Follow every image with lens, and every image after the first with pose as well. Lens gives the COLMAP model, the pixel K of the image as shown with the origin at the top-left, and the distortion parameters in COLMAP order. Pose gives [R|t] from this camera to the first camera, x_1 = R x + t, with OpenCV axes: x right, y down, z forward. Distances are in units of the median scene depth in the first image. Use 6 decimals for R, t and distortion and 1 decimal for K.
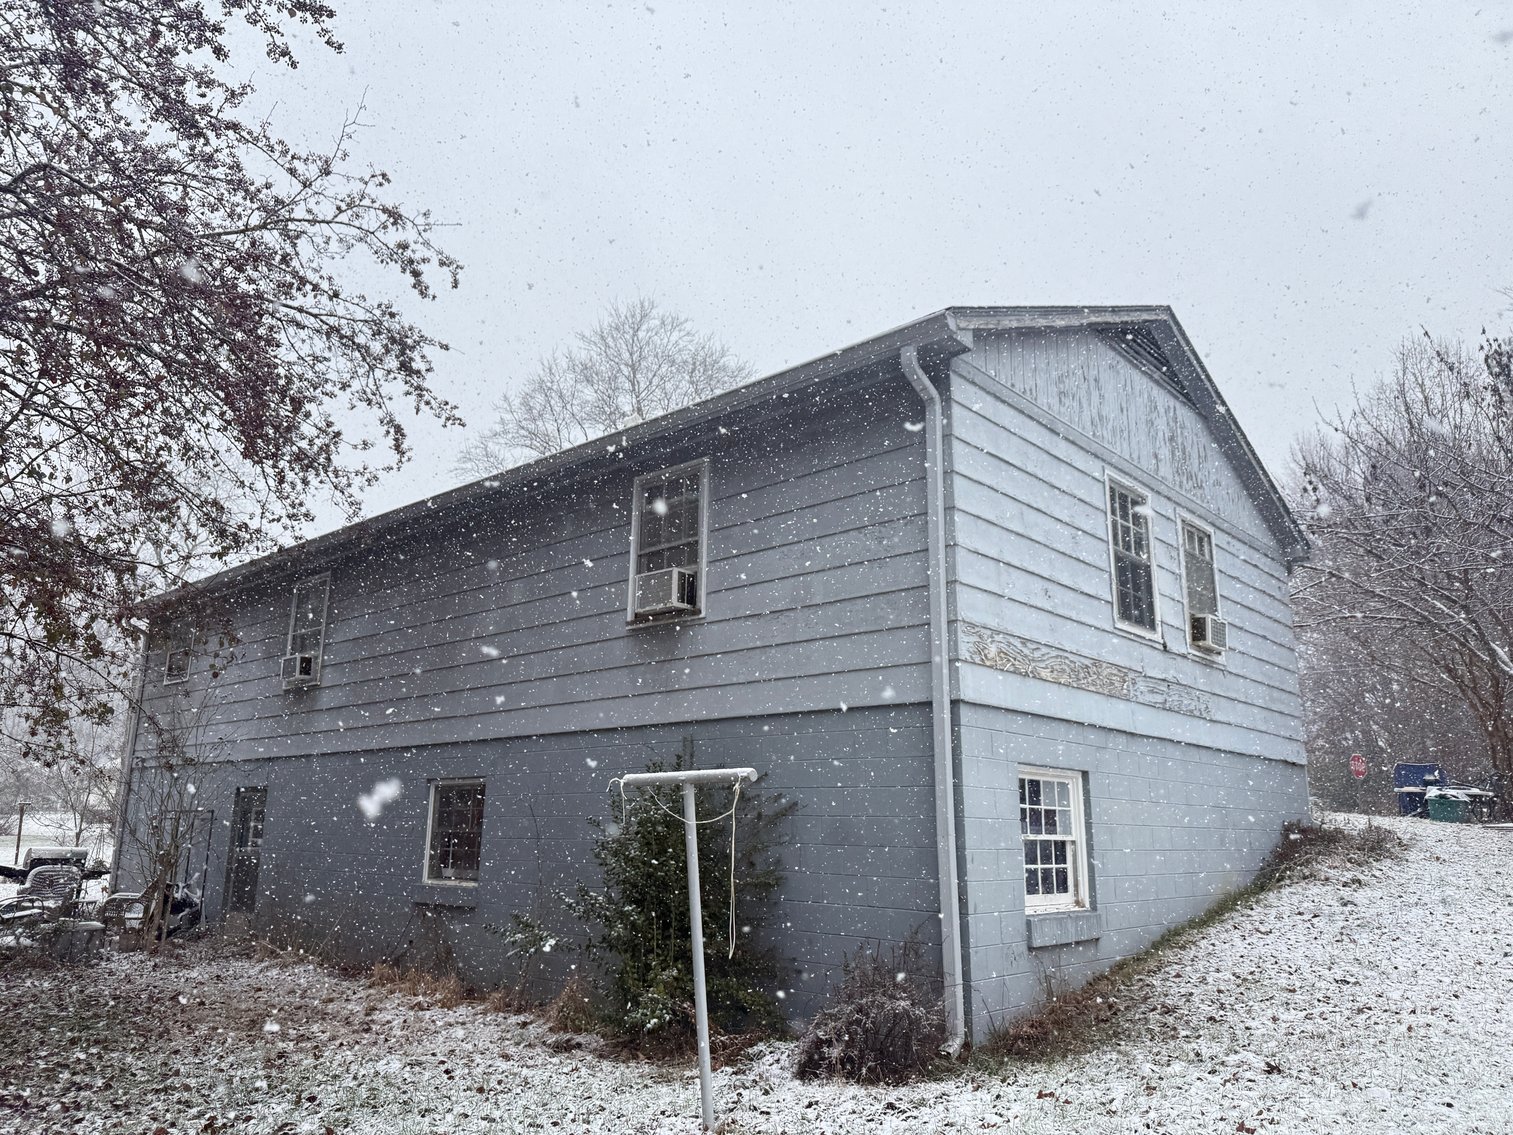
lens RADIAL K [[1059.5, 0, 755.1], [0, 1059.5, 571.5], [0, 0, 1]] dist [0.054789, -0.075154]
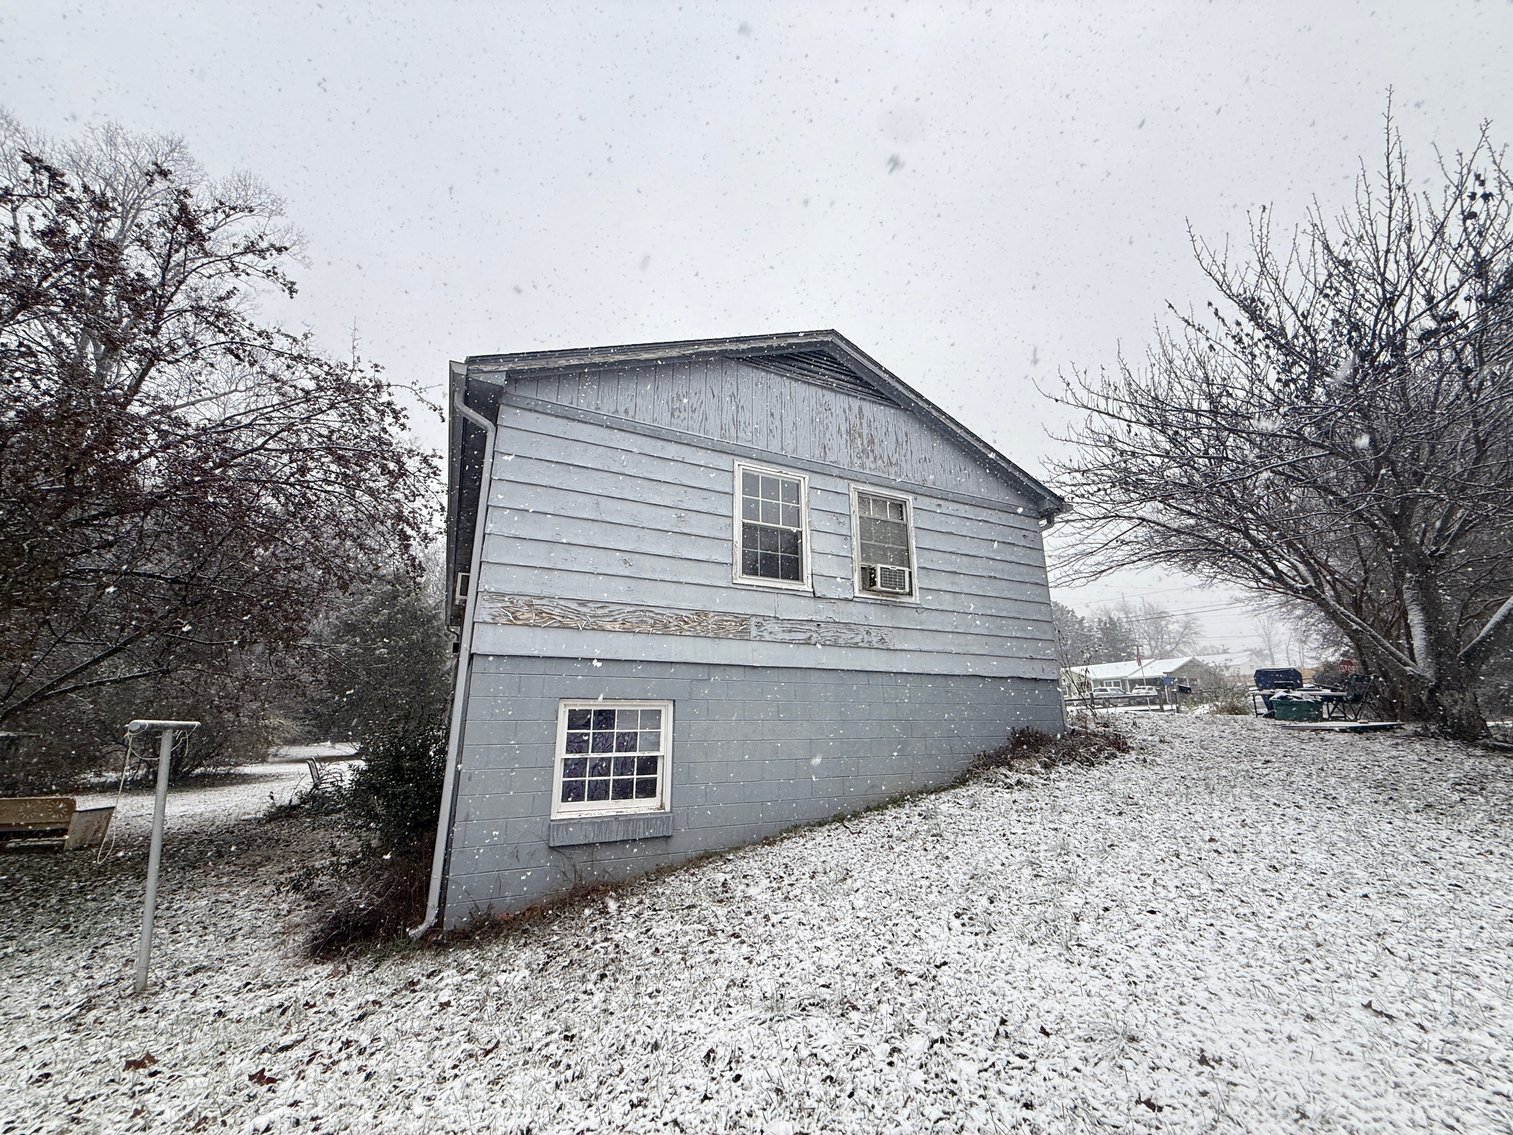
lens RADIAL K [[601.1, 0, 755.0], [0, 601.1, 566.2], [0, 0, 1]] dist [-0.000215, -0.000070]
pose [[0.933871, -0.106453, -0.341399, 0.627953], [0.101191, 0.994312, -0.033241, 0.060392], [0.342996, -0.003503, 0.939331, 0.349223]]
